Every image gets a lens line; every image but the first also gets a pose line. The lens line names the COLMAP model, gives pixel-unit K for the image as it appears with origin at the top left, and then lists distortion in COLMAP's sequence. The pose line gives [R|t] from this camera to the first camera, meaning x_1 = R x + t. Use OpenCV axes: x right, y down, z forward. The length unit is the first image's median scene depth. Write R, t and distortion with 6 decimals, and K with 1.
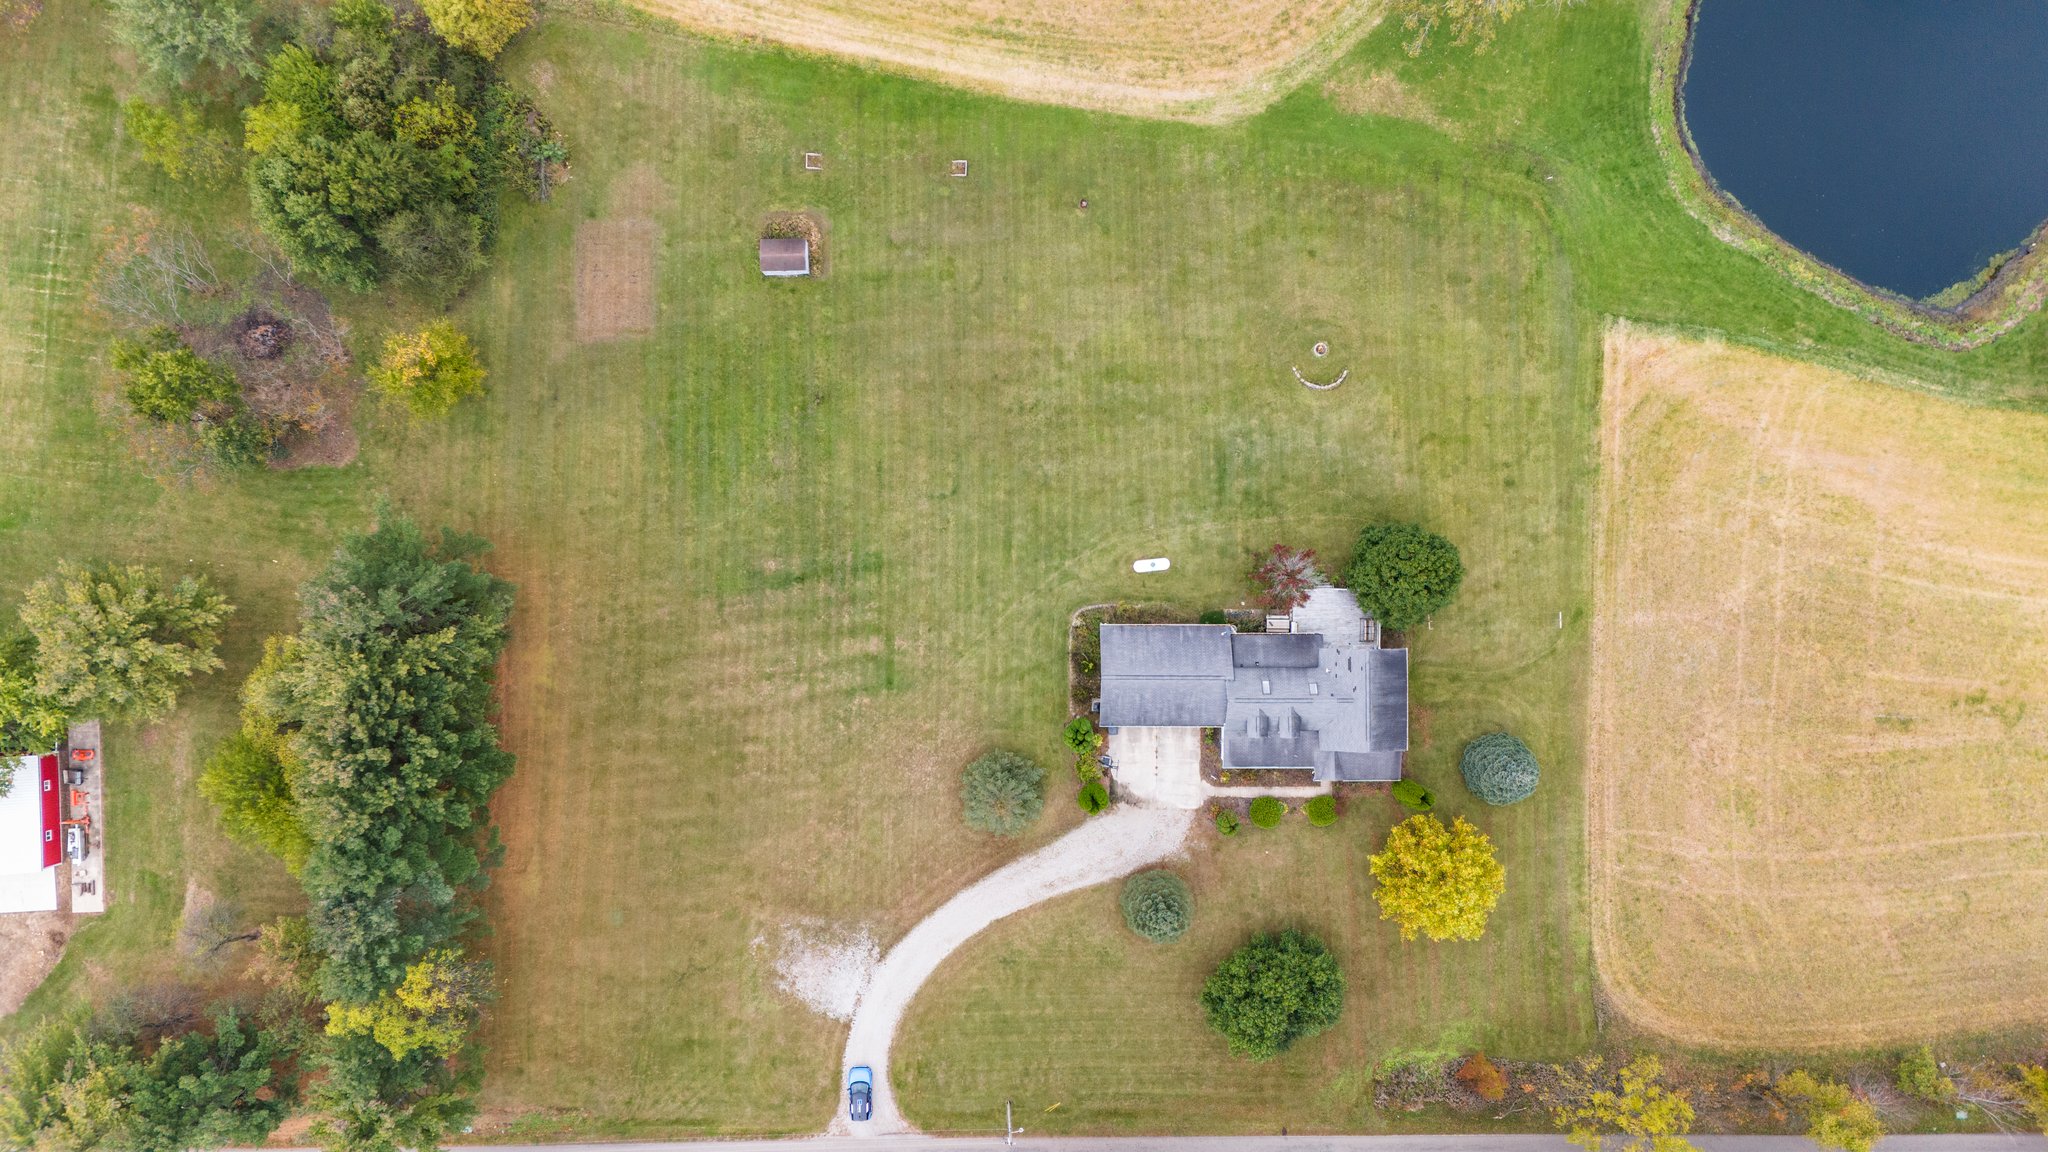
lens RADIAL K [[1484.8, 0, 1025.9], [0, 1484.8, 583.1], [0, 0, 1]] dist [0.100503, -0.105002]
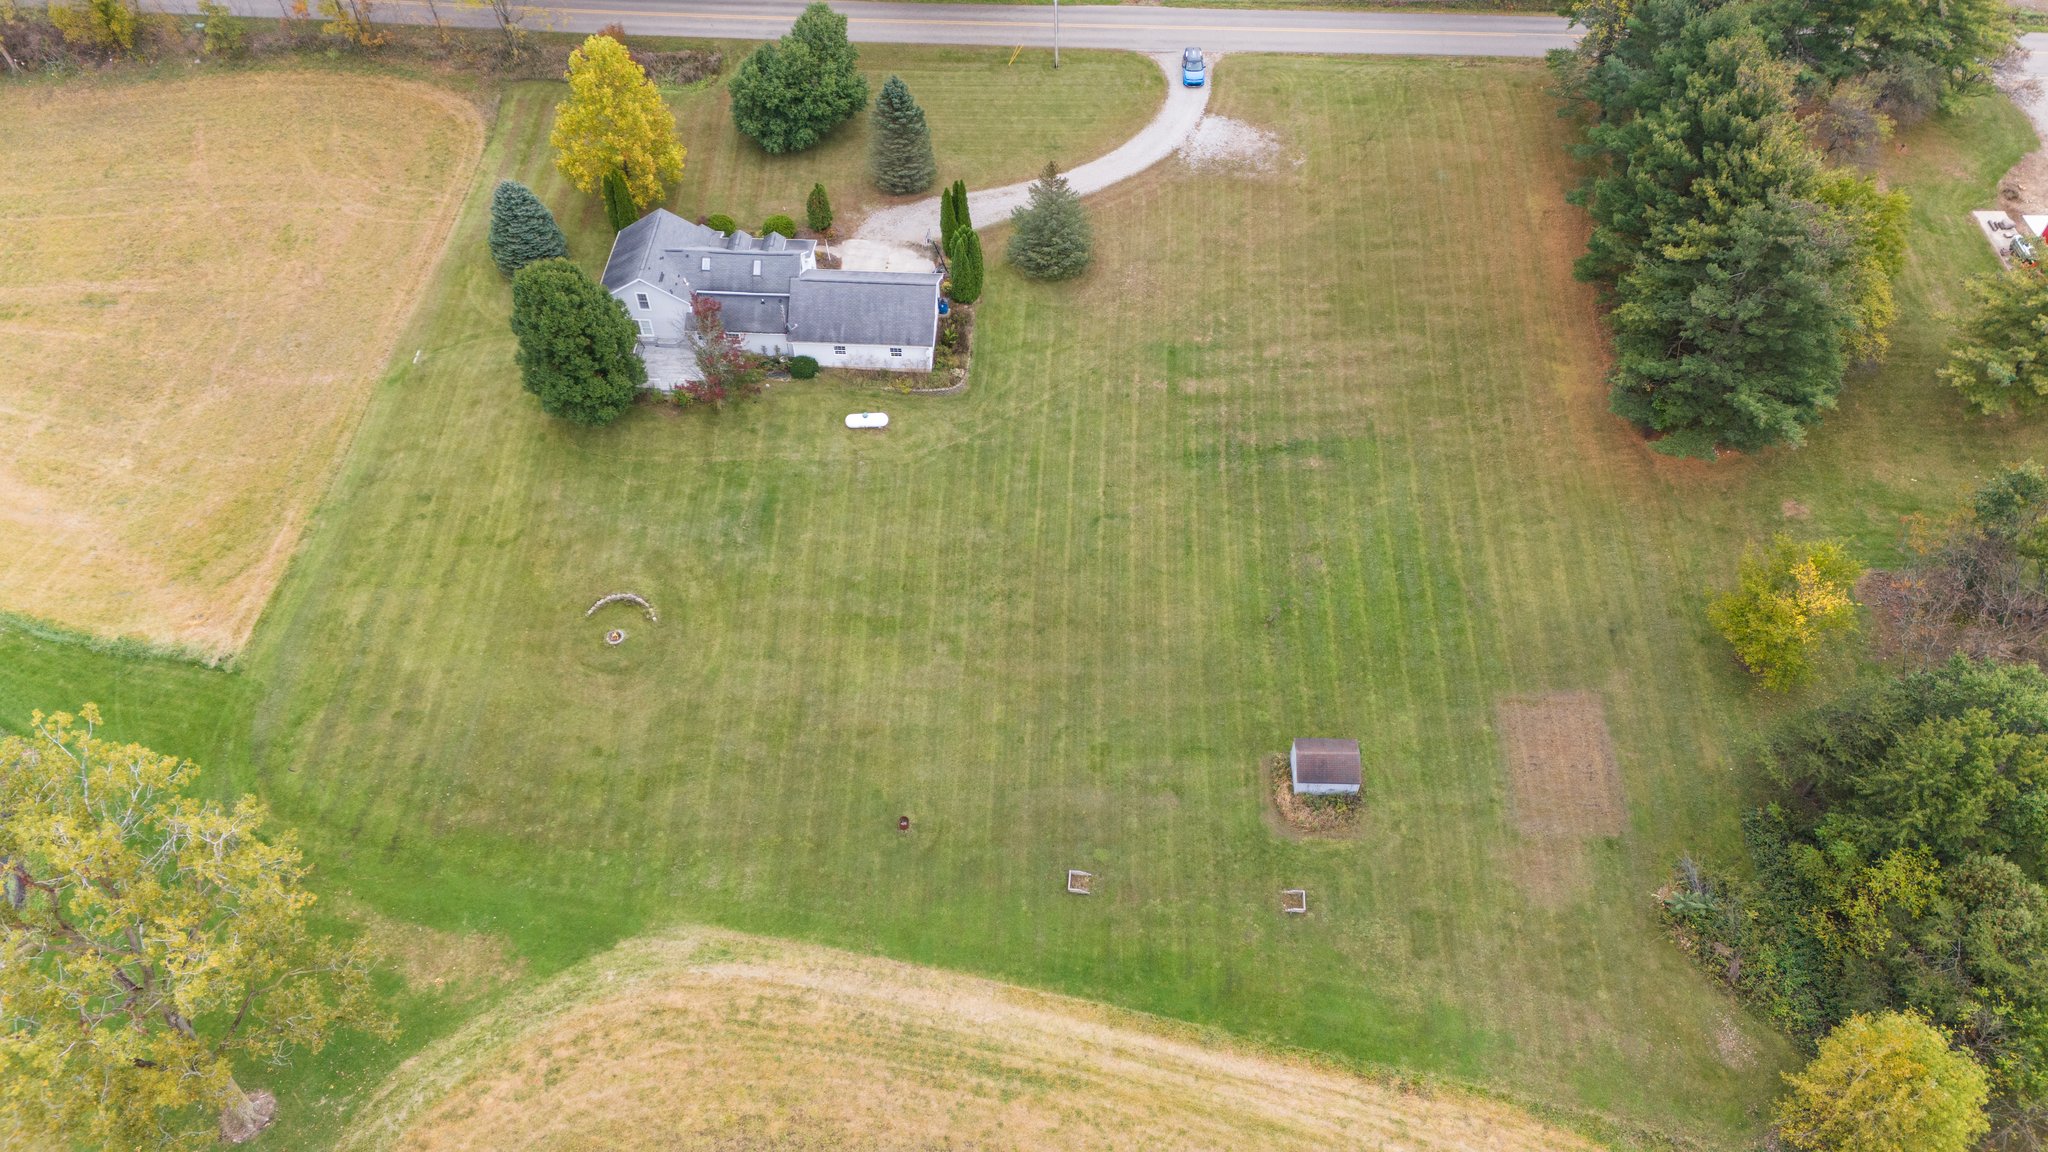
lens RADIAL K [[1484.8, 0, 1023.6], [0, 1484.8, 587.2], [0, 0, 1]] dist [0.100503, -0.105002]
pose [[-0.998708, -0.037539, 0.034252, -0.038002], [0.050757, -0.769616, 0.636486, -0.619406], [0.002468, 0.637403, 0.770527, 0.393802]]
